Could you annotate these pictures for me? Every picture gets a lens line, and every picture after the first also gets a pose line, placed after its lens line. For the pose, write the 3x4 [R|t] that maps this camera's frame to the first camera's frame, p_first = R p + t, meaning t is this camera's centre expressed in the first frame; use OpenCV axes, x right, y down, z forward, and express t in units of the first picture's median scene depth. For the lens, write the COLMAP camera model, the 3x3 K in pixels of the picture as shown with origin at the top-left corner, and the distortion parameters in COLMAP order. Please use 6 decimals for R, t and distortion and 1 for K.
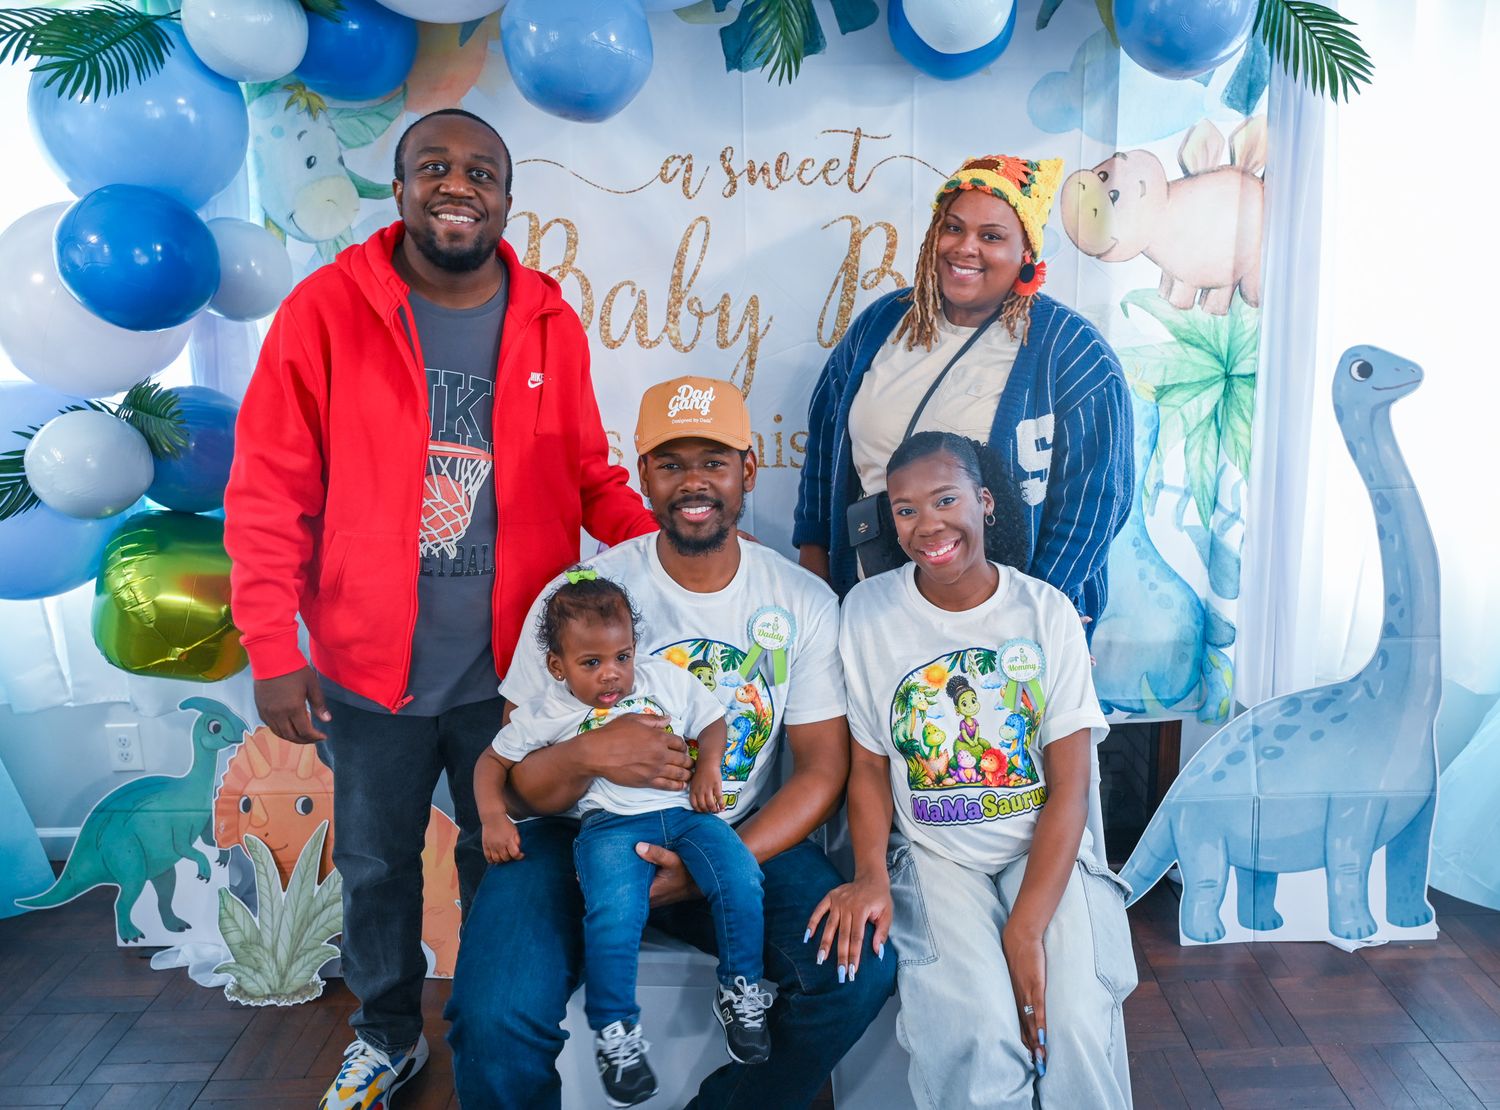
lens RADIAL K [[1164.8, 0, 820.7], [0, 1164.8, 551.2], [0, 0, 1]] dist [0.022904, -0.014574]
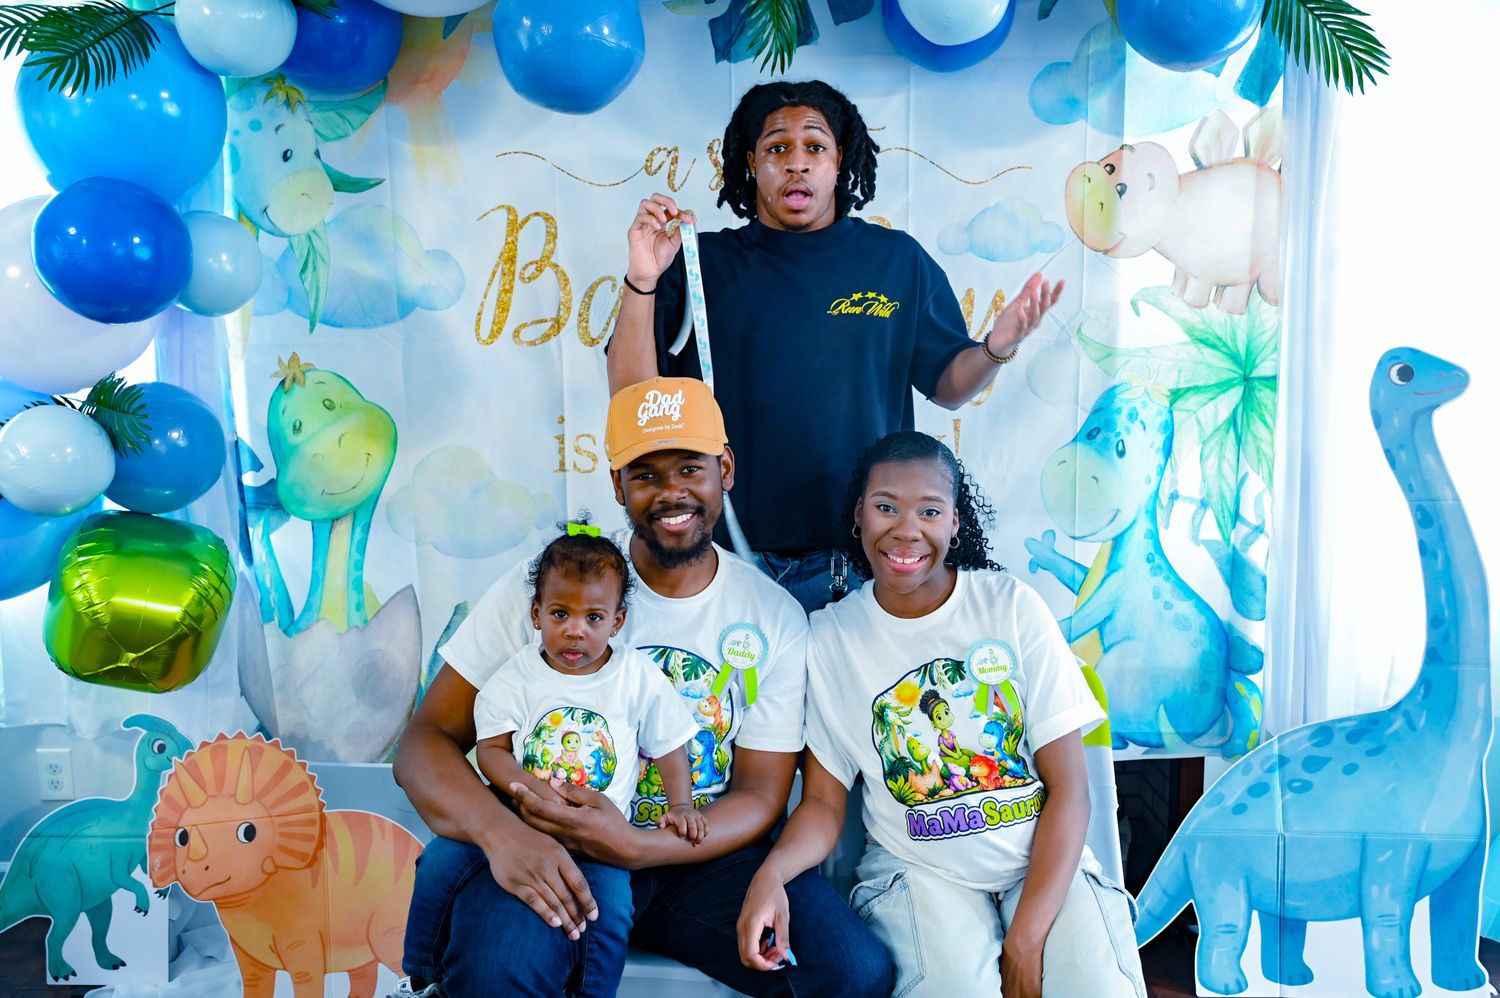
lens RADIAL K [[1381.6, 0, 750.7], [0, 1381.6, 511.0], [0, 0, 1]] dist [0.002652, 0.000000]
pose [[0.999505, 0.007140, -0.030651, -0.013437], [-0.009335, 0.997356, -0.072063, 0.039525], [0.030055, 0.072313, 0.996929, -0.106442]]
